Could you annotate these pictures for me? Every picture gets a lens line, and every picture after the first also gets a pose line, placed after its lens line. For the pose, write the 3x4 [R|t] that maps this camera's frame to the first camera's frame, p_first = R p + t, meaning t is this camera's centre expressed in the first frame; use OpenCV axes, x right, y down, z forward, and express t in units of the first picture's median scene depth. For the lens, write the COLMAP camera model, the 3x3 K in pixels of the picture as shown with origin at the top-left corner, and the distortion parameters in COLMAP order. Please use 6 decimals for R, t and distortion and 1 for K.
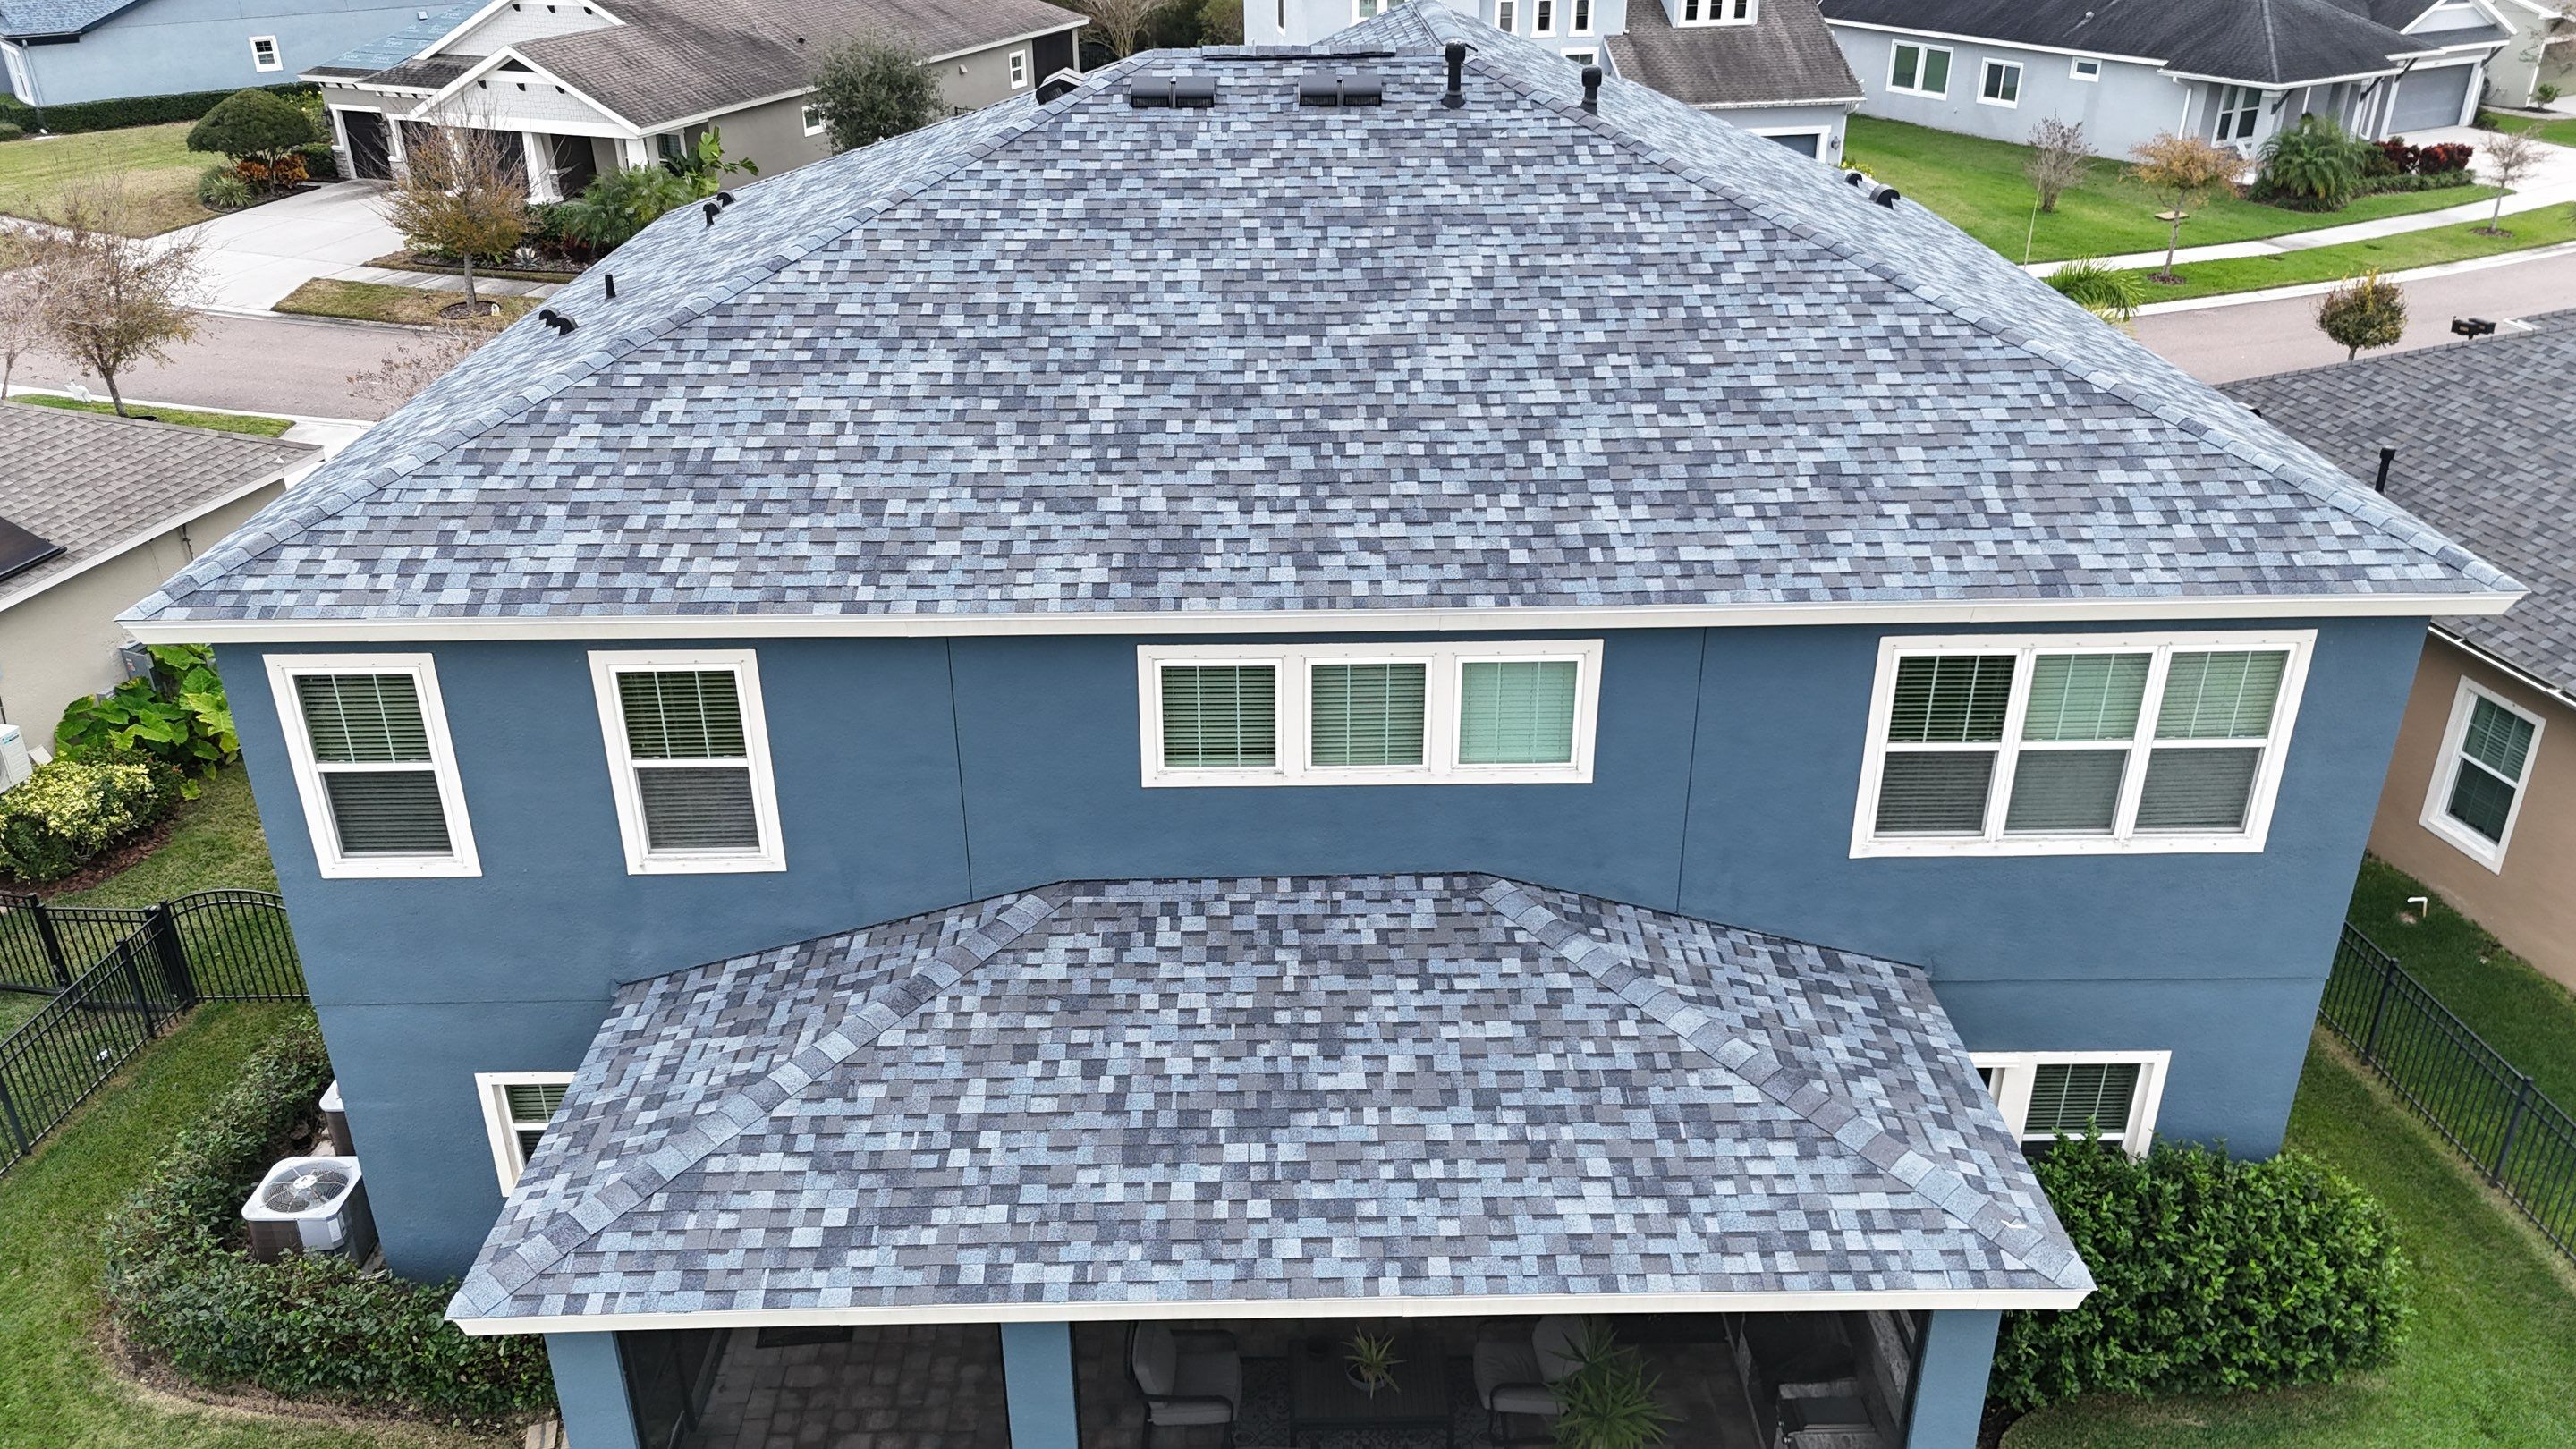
lens RADIAL K [[1905.2, 0, 1287.4], [0, 1905.2, 727.8], [0, 0, 1]] dist [0.075694, -0.075728]
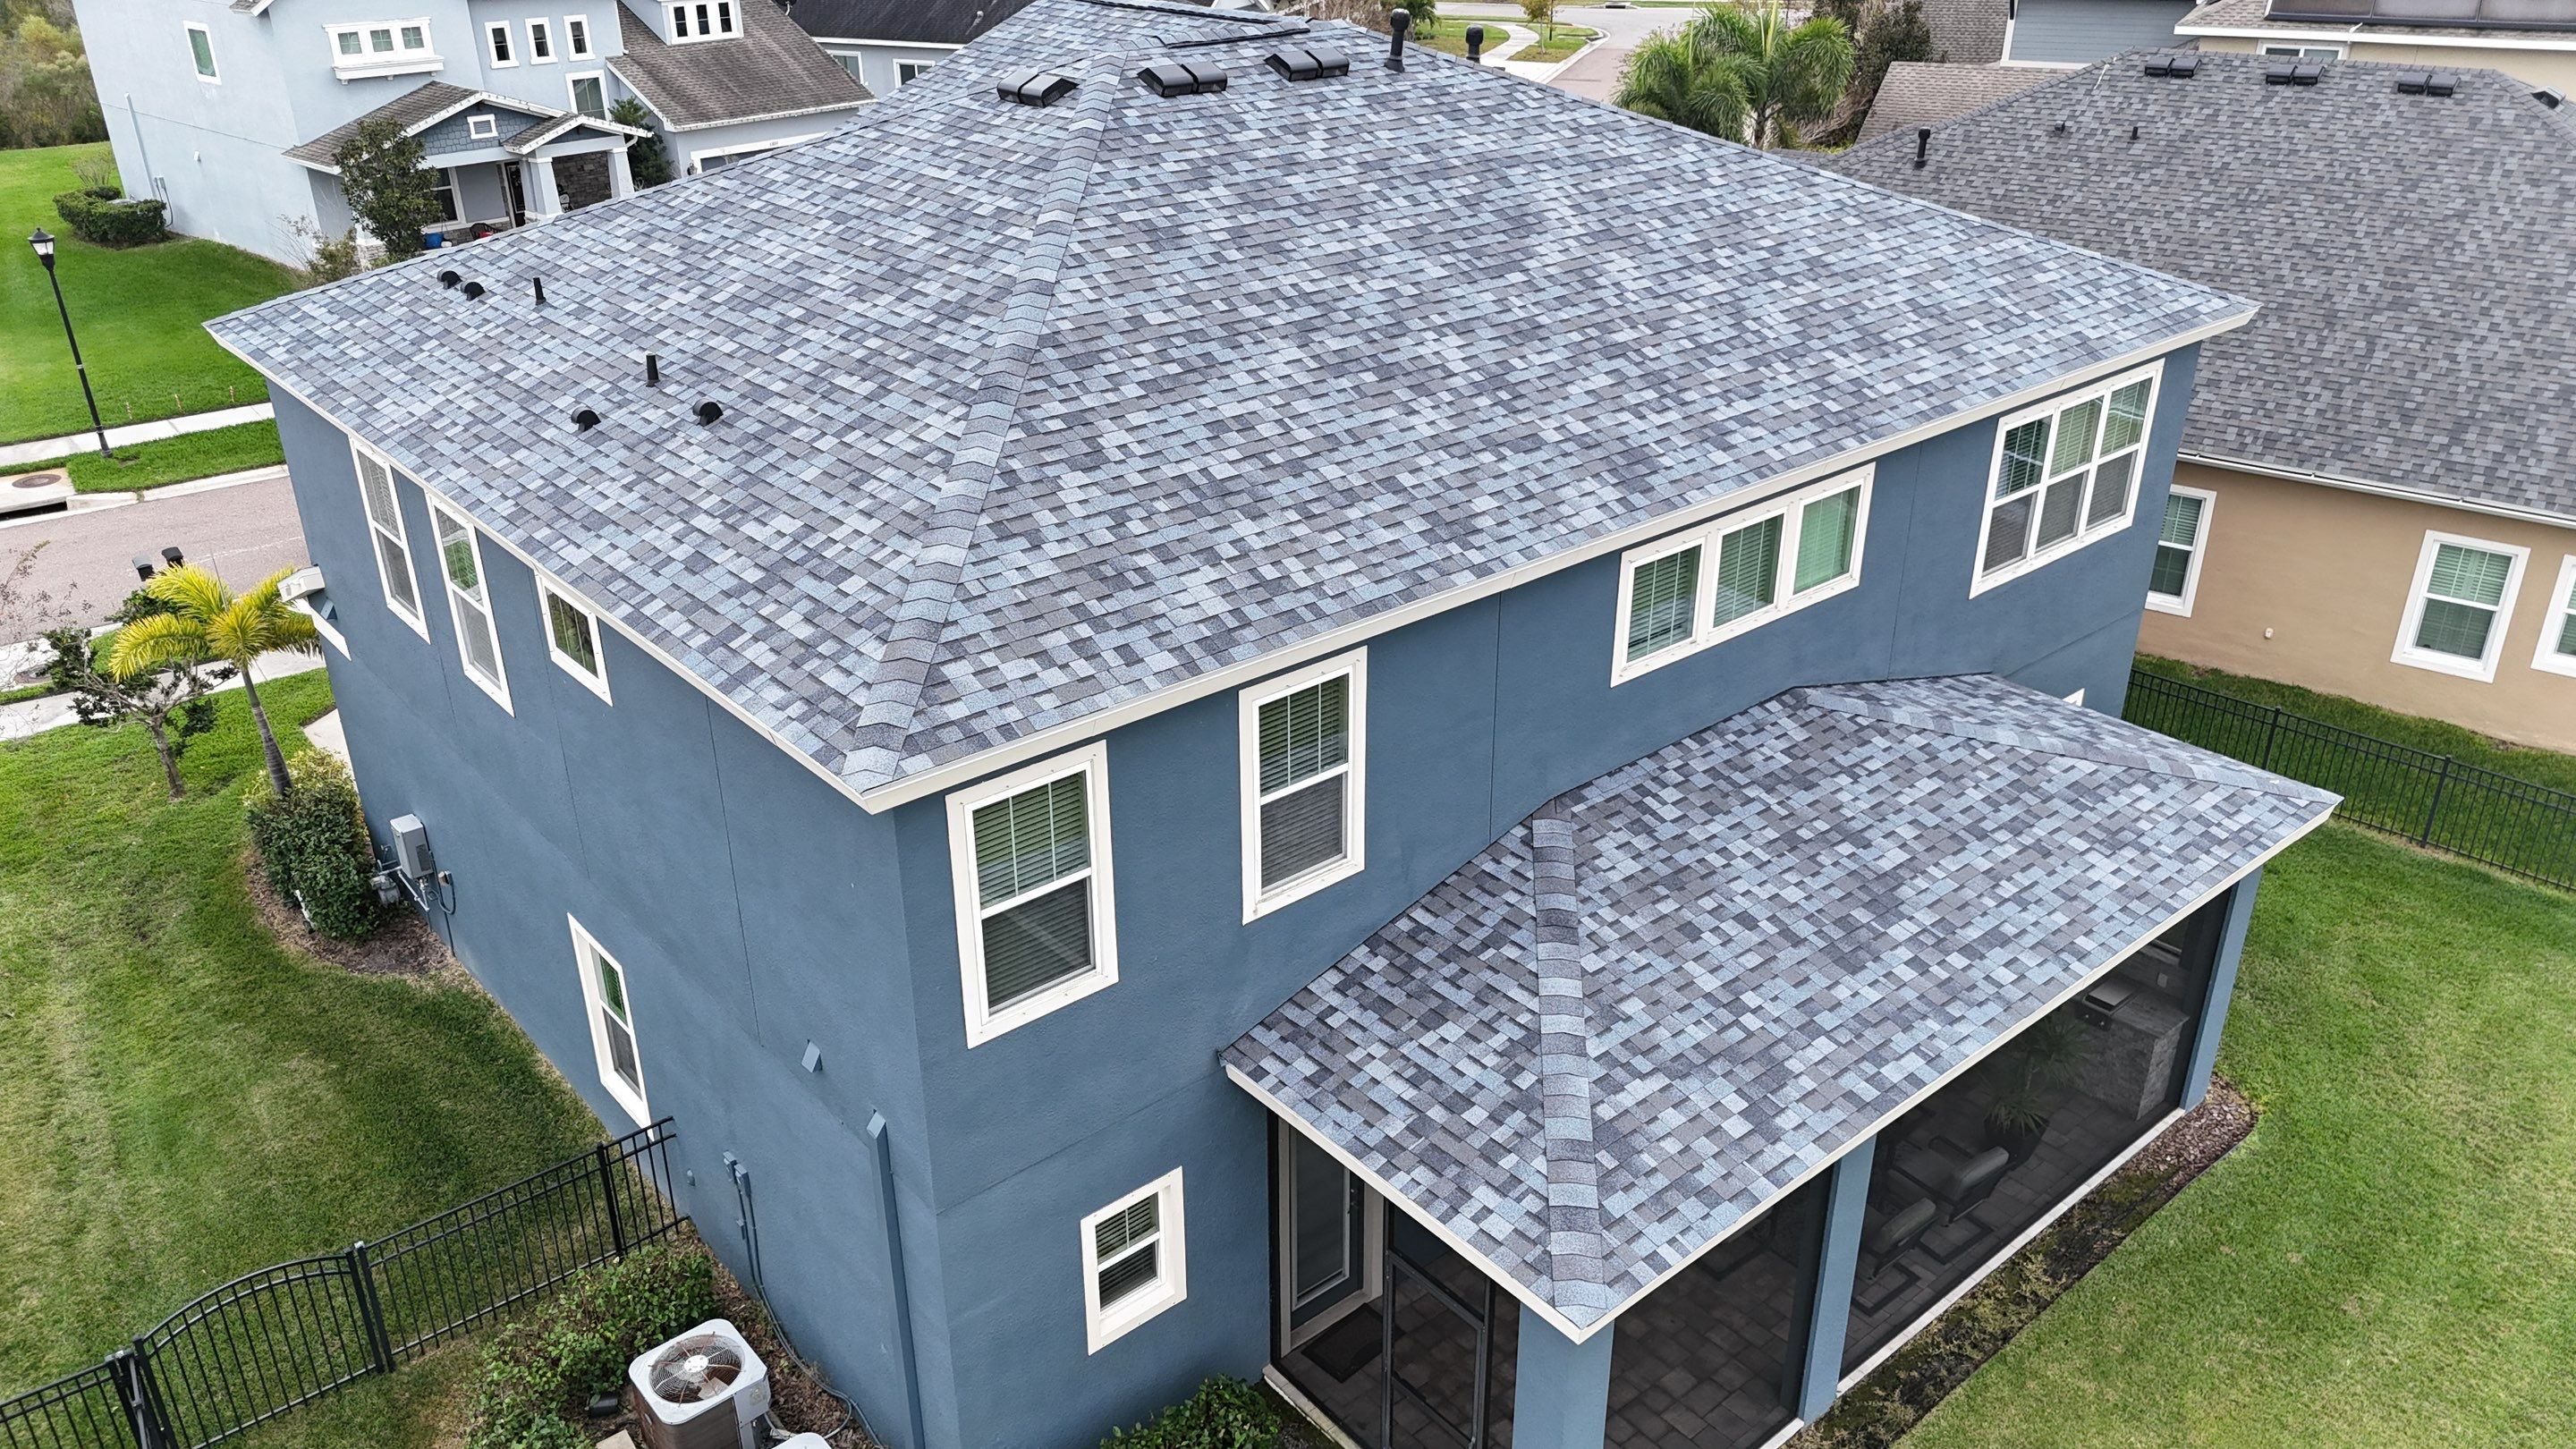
lens RADIAL K [[1905.2, 0, 1274.5], [0, 1905.2, 730.7], [0, 0, 1]] dist [0.075694, -0.075728]
pose [[0.773660, -0.279476, 0.568633, -0.855668], [0.285095, 0.955028, 0.081495, -0.089247], [-0.565836, 0.099065, 0.818545, 0.219780]]
